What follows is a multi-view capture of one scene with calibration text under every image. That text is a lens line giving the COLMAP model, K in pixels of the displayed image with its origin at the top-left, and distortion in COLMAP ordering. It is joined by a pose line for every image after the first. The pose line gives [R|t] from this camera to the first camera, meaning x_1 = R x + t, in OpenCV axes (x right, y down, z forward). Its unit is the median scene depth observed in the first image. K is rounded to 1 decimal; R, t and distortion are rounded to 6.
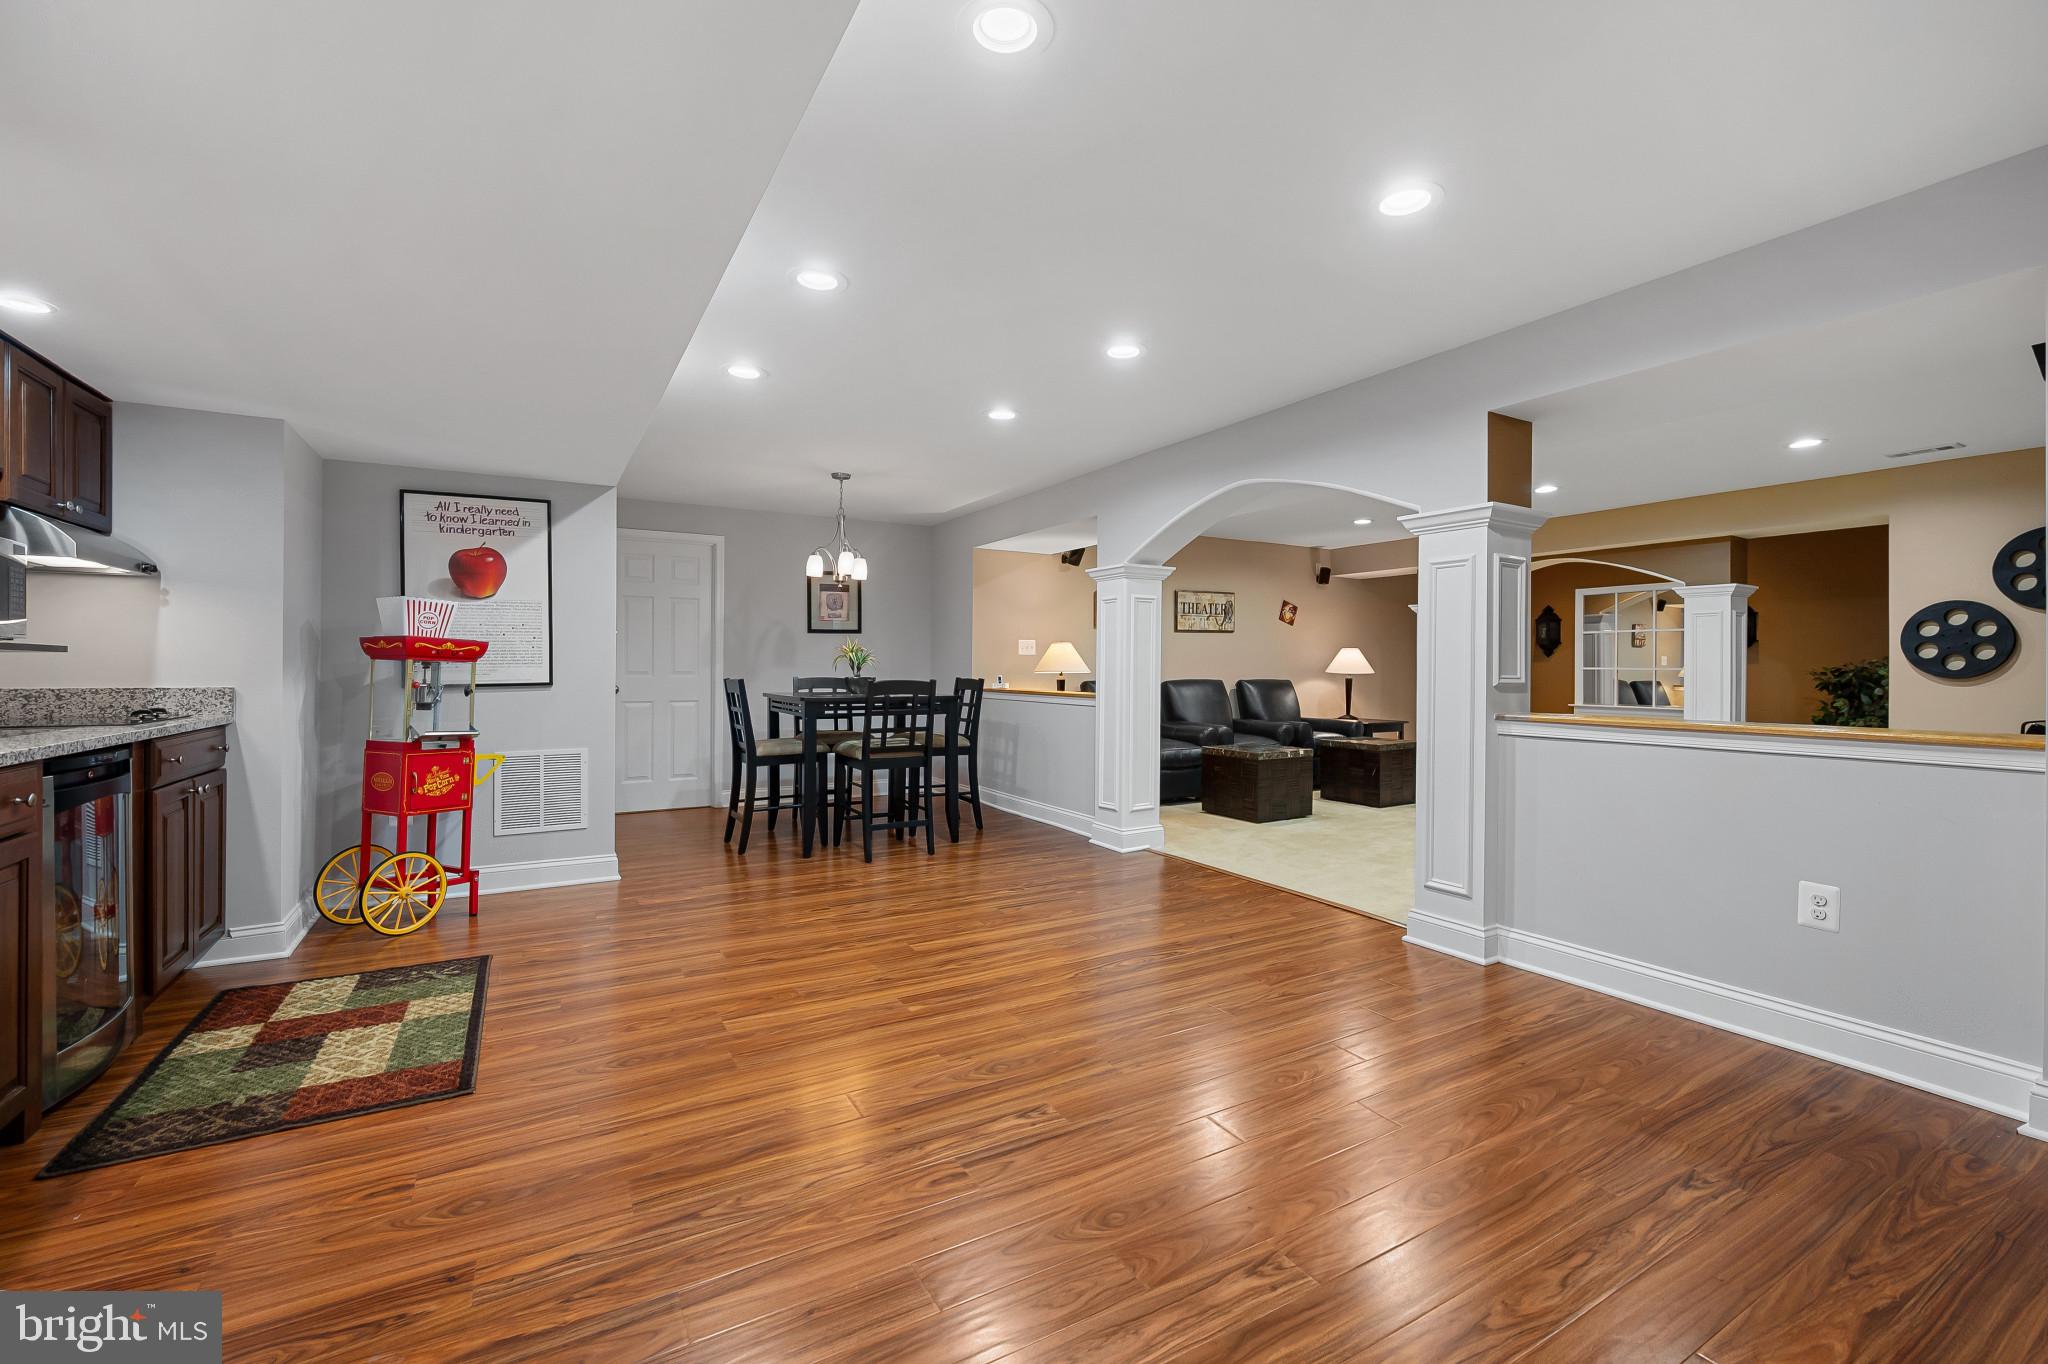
lens RADIAL K [[849.8, 0, 1027.8], [0, 849.8, 671.6], [0, 0, 1]] dist [-0.007118, -0.000109]
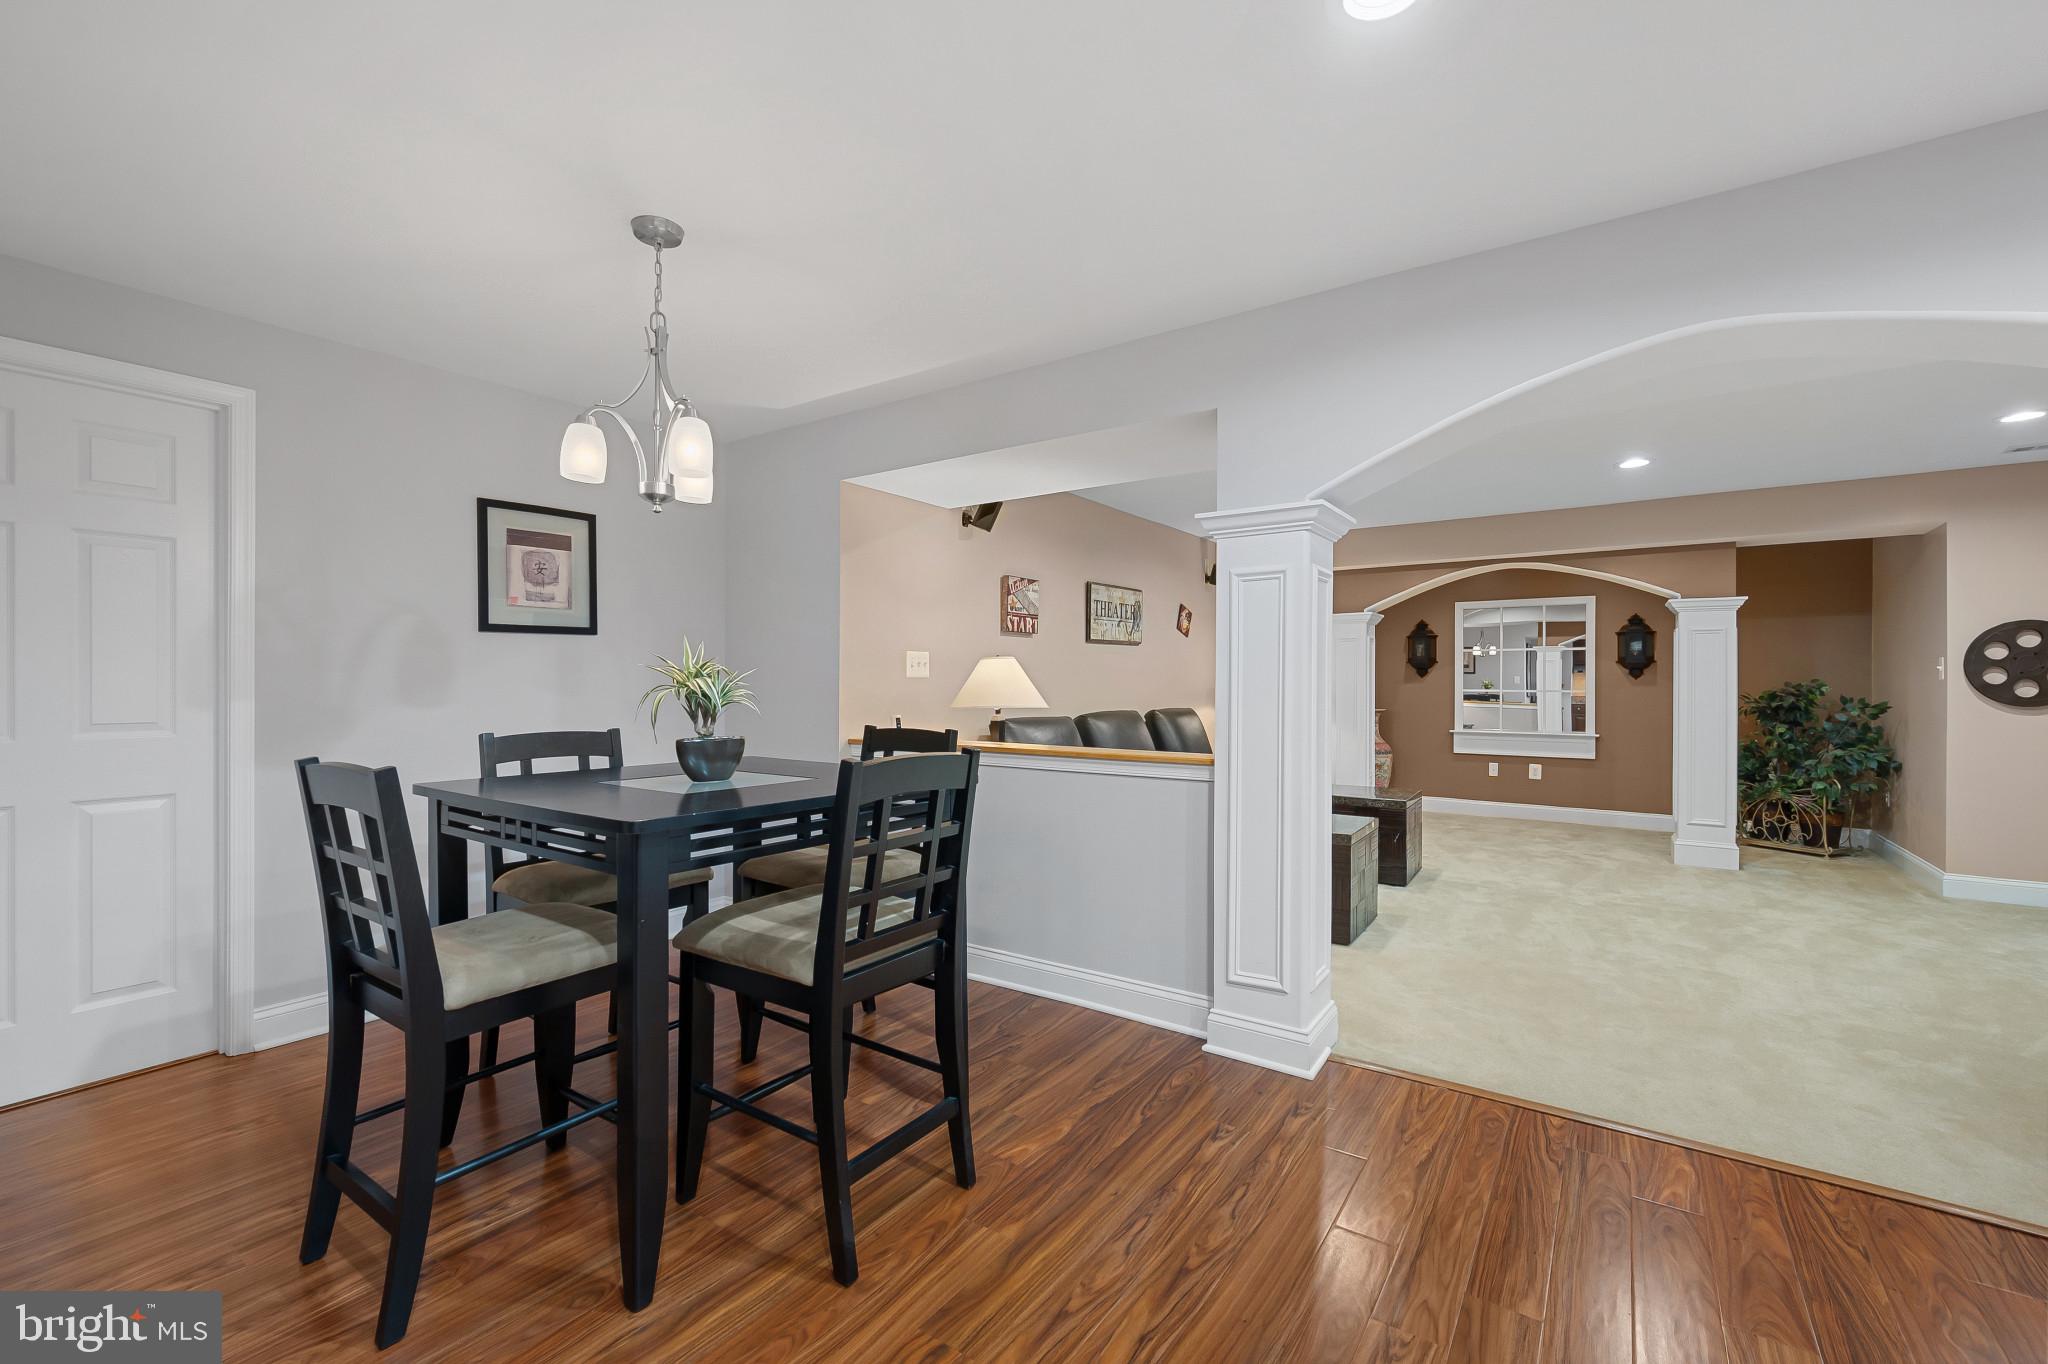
lens RADIAL K [[849.8, 0, 1018.2], [0, 849.8, 689.6], [0, 0, 1]] dist [-0.007118, -0.000109]
pose [[0.907819, -0.006901, 0.419305, -0.192161], [0.005204, 0.999973, 0.005190, -0.014674], [-0.419330, -0.002530, 0.907831, 0.468663]]
